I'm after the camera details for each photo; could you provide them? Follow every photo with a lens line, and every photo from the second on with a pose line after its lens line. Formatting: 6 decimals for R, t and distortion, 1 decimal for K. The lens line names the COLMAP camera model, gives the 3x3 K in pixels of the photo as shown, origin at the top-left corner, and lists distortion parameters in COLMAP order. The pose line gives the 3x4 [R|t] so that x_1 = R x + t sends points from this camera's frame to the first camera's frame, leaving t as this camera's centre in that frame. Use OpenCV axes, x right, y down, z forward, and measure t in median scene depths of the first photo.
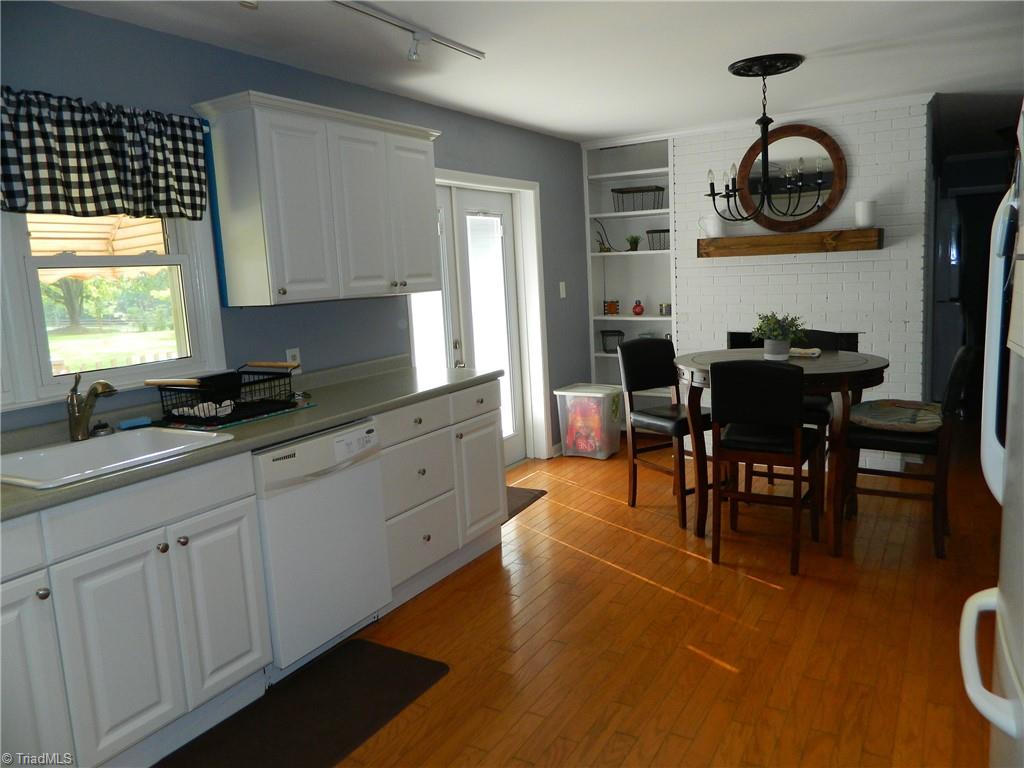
lens RADIAL K [[746.9, 0, 512.0], [0, 746.9, 384.0], [0, 0, 1]] dist [0.000095, 0.003050]
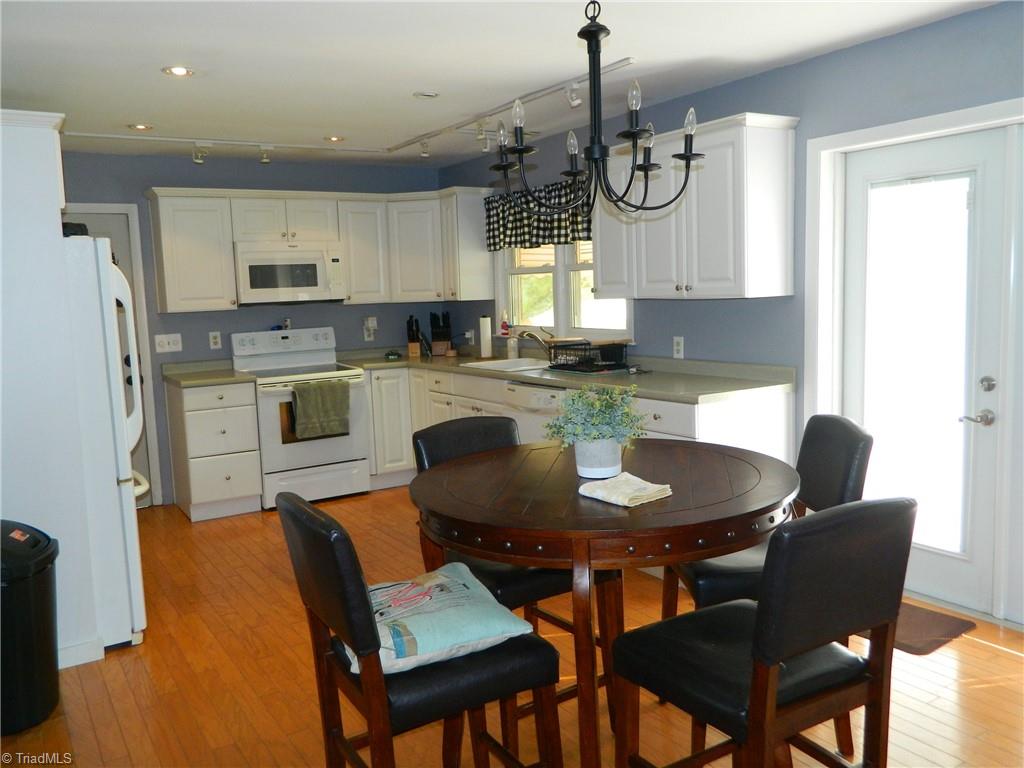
lens RADIAL K [[839.9, 0, 512.0], [0, 839.9, 384.0], [0, 0, 1]] dist [0.007157, 0.003156]
pose [[-0.455270, 0.170932, -0.873791, 1.227109], [-0.072109, 0.971096, 0.227538, -0.314698], [0.887429, 0.166599, -0.429785, 1.640897]]
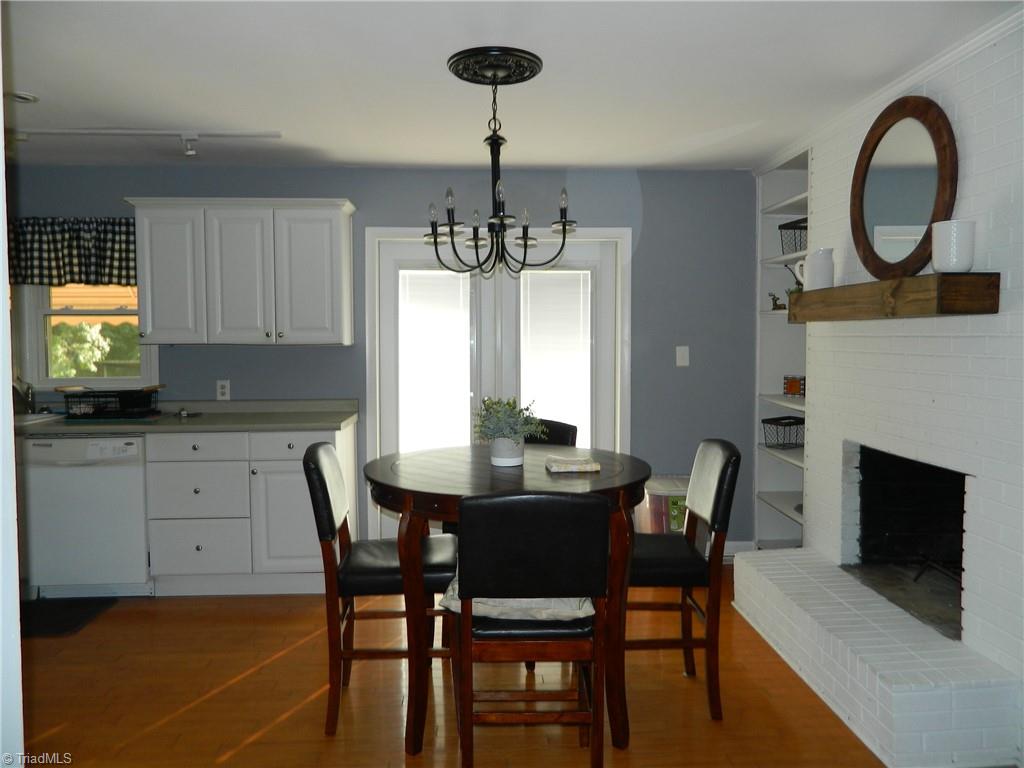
lens RADIAL K [[746.9, 0, 512.0], [0, 746.9, 384.0], [0, 0, 1]] dist [0.000095, 0.003050]
pose [[0.560177, 0.098599, -0.822484, 1.288811], [-0.149696, 0.988593, 0.016557, -0.167593], [0.814735, 0.113848, 0.568547, 0.813913]]
